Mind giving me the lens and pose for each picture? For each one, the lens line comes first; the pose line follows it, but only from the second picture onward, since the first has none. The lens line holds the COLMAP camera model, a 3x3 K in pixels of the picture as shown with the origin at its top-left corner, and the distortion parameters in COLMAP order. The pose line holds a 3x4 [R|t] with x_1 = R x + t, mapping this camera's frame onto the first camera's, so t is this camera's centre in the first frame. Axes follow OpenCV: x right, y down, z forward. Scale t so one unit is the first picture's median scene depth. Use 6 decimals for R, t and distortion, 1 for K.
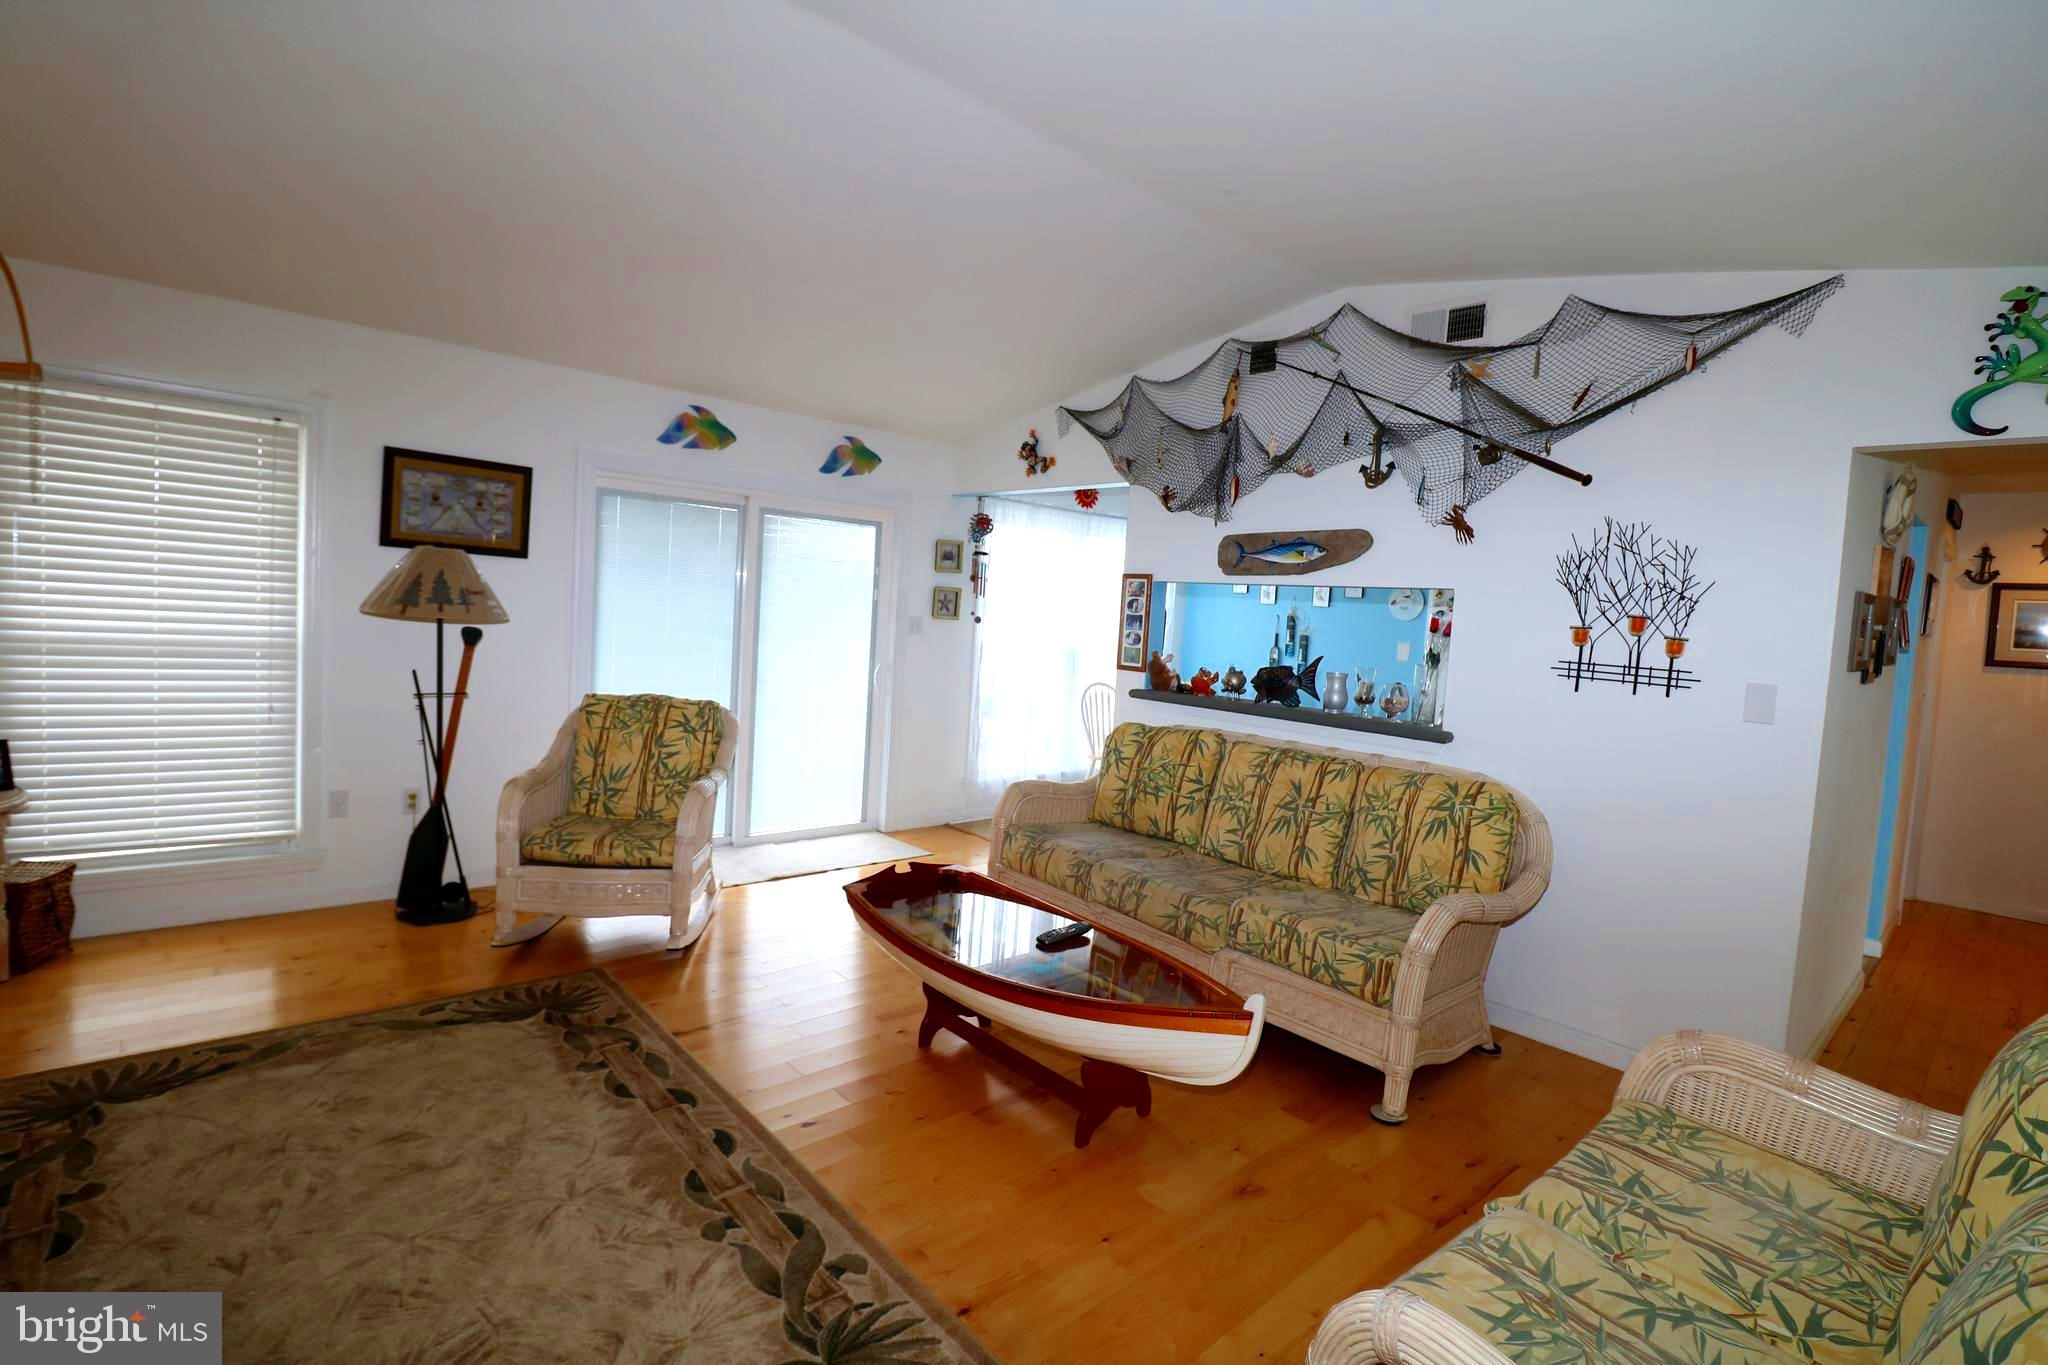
lens RADIAL K [[949.6, 0, 1019.3], [0, 949.6, 663.7], [0, 0, 1]] dist [-0.004501, -0.011342]
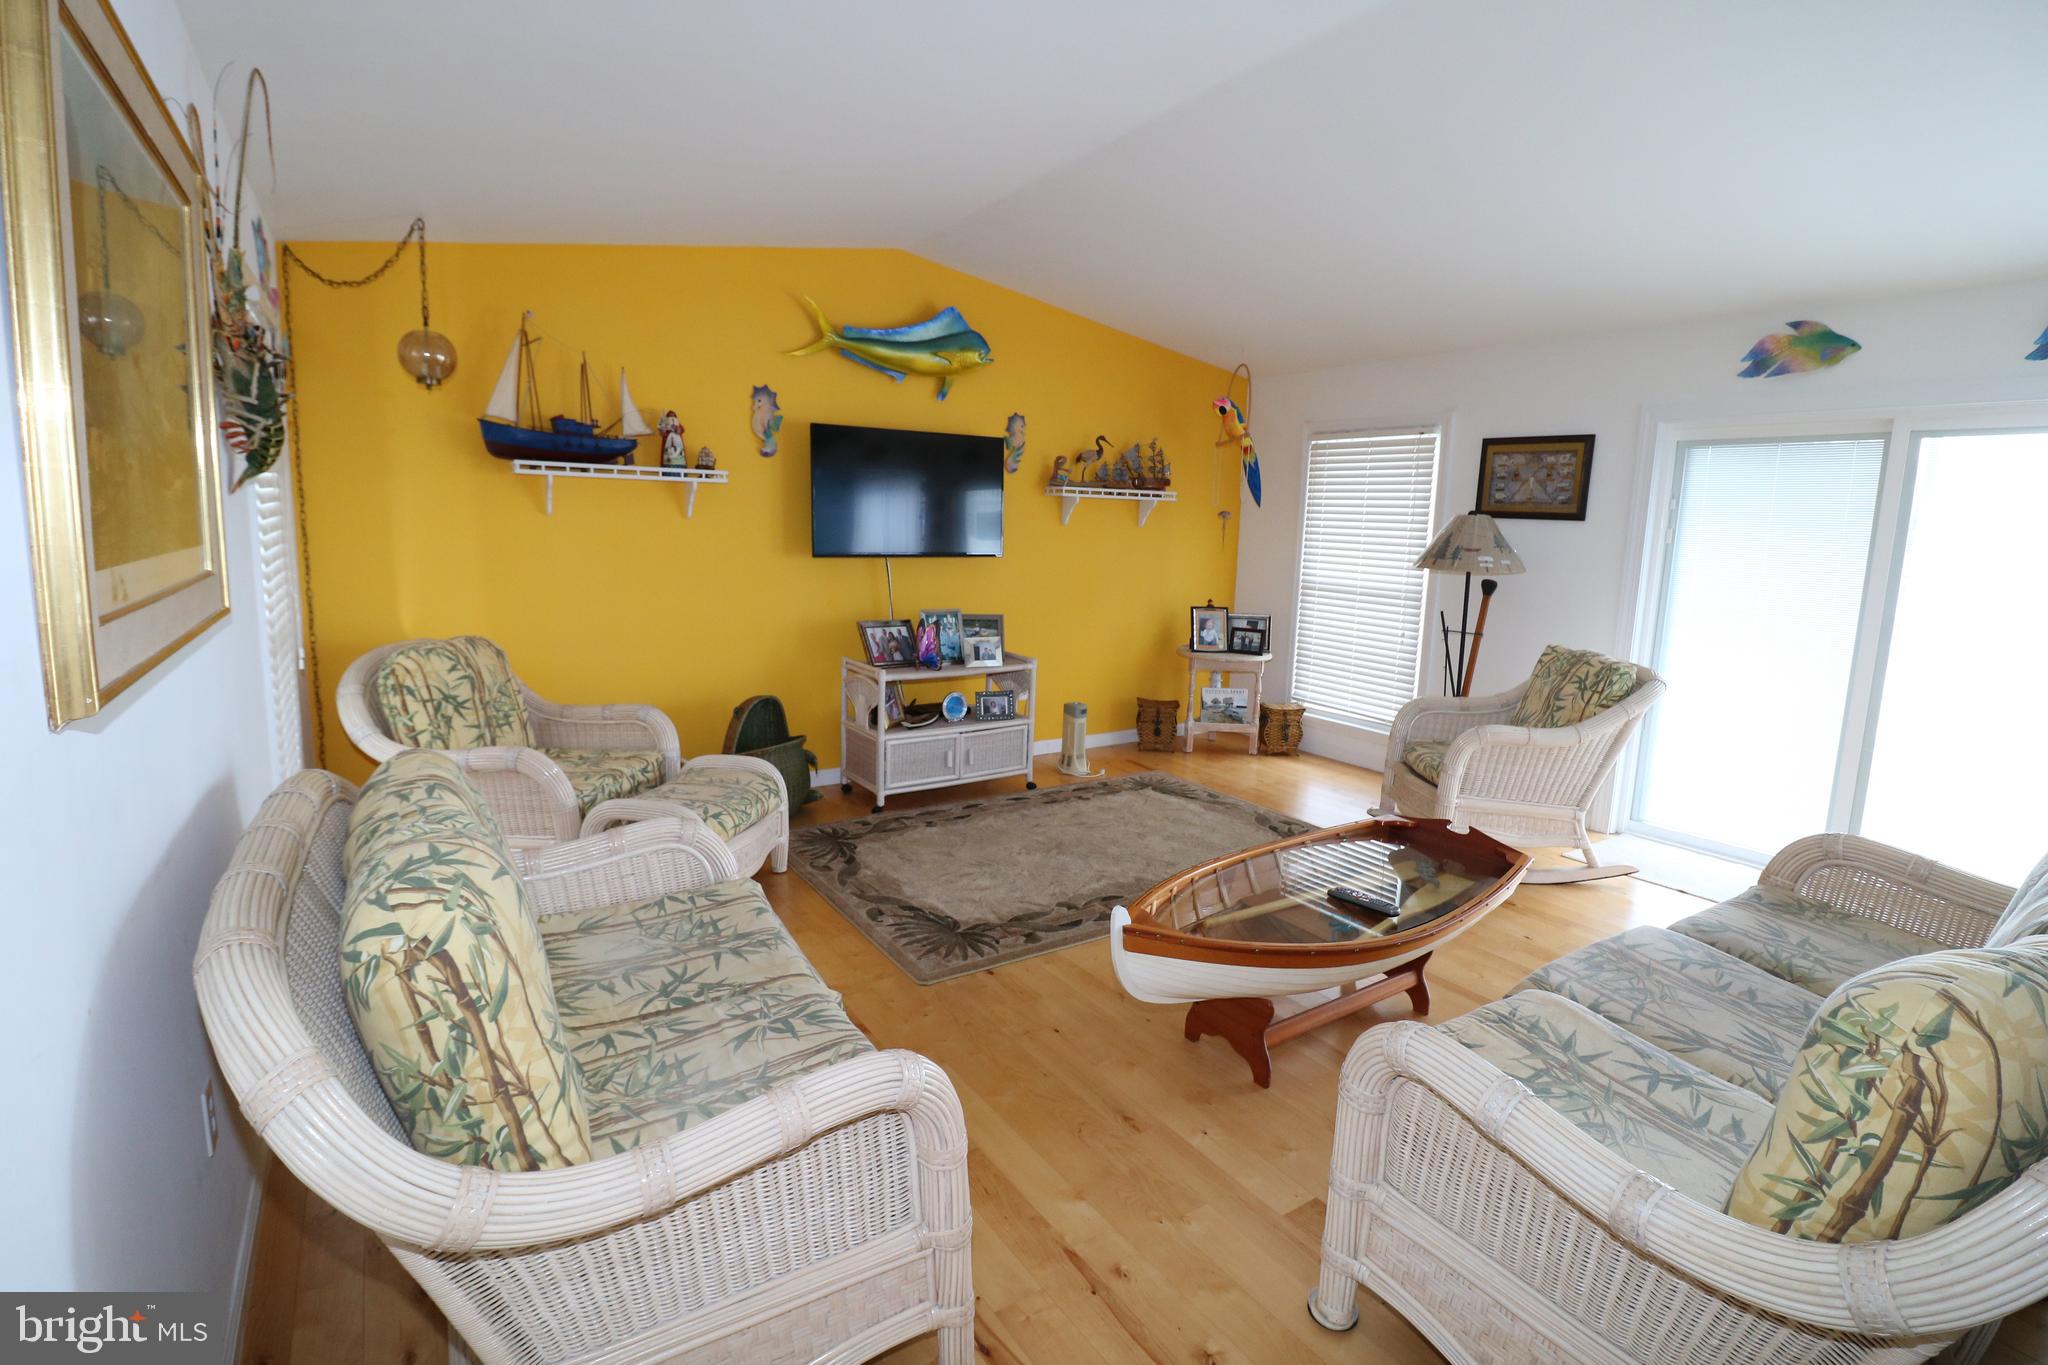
lens RADIAL K [[949.6, 0, 1020.7], [0, 949.6, 664.1], [0, 0, 1]] dist [-0.004501, -0.011342]
pose [[-0.146315, 0.078698, -0.986103, 0.697746], [-0.098575, 0.990709, 0.093692, 0.013383], [0.984314, 0.110914, -0.137198, 0.583900]]
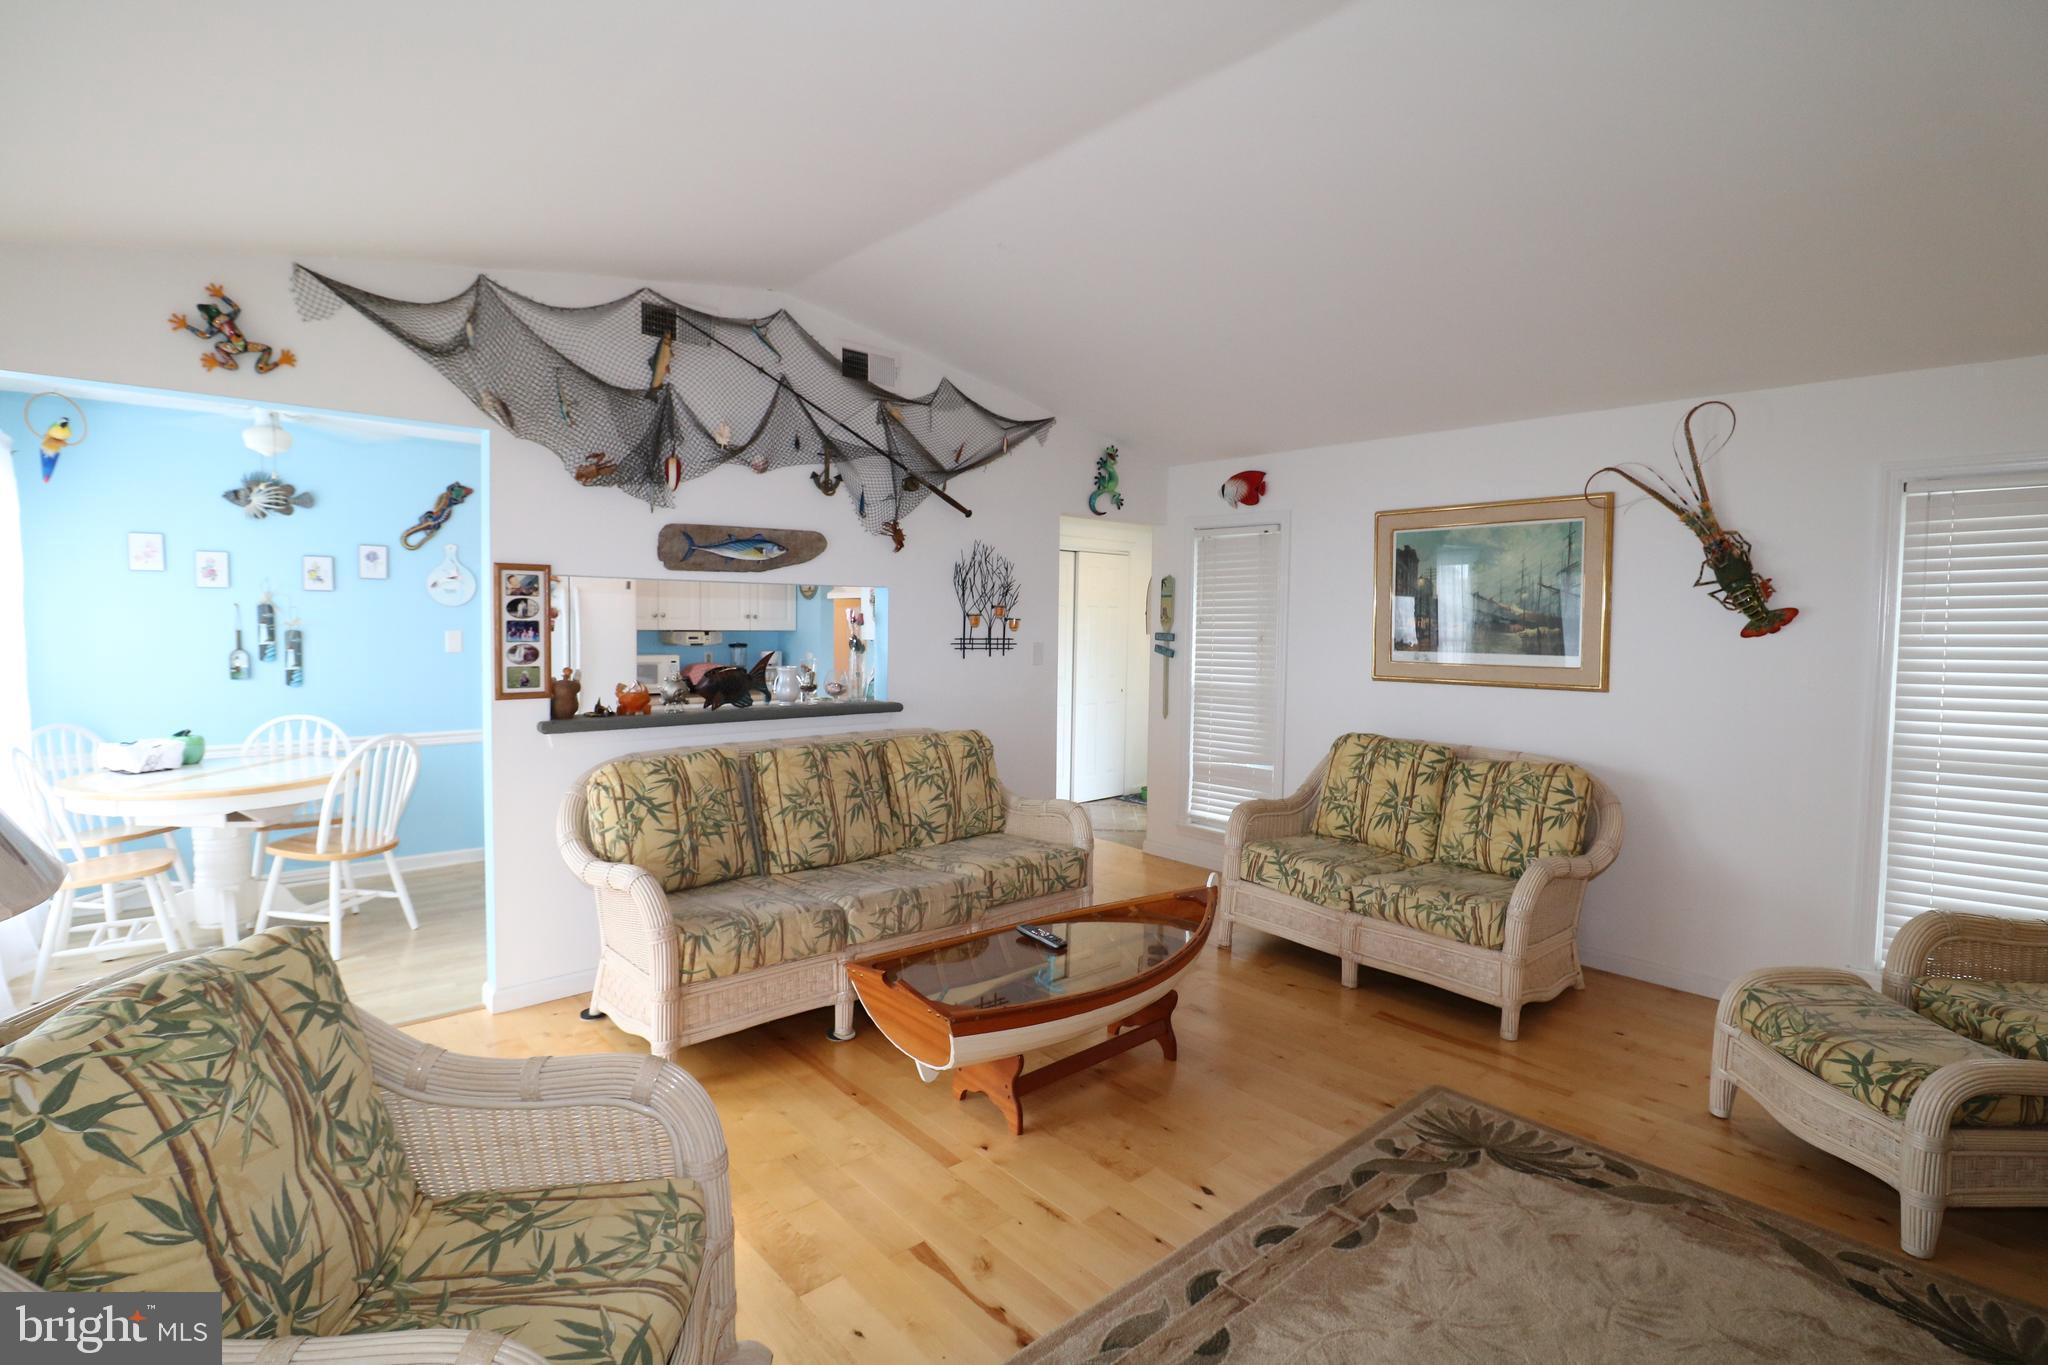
lens RADIAL K [[949.6, 0, 1024.7], [0, 949.6, 664.5], [0, 0, 1]] dist [-0.004501, -0.011342]
pose [[0.003013, -0.106500, 0.994308, -0.711965], [0.046402, 0.993256, 0.106247, -0.092595], [-0.998918, 0.045818, 0.007935, 0.740300]]
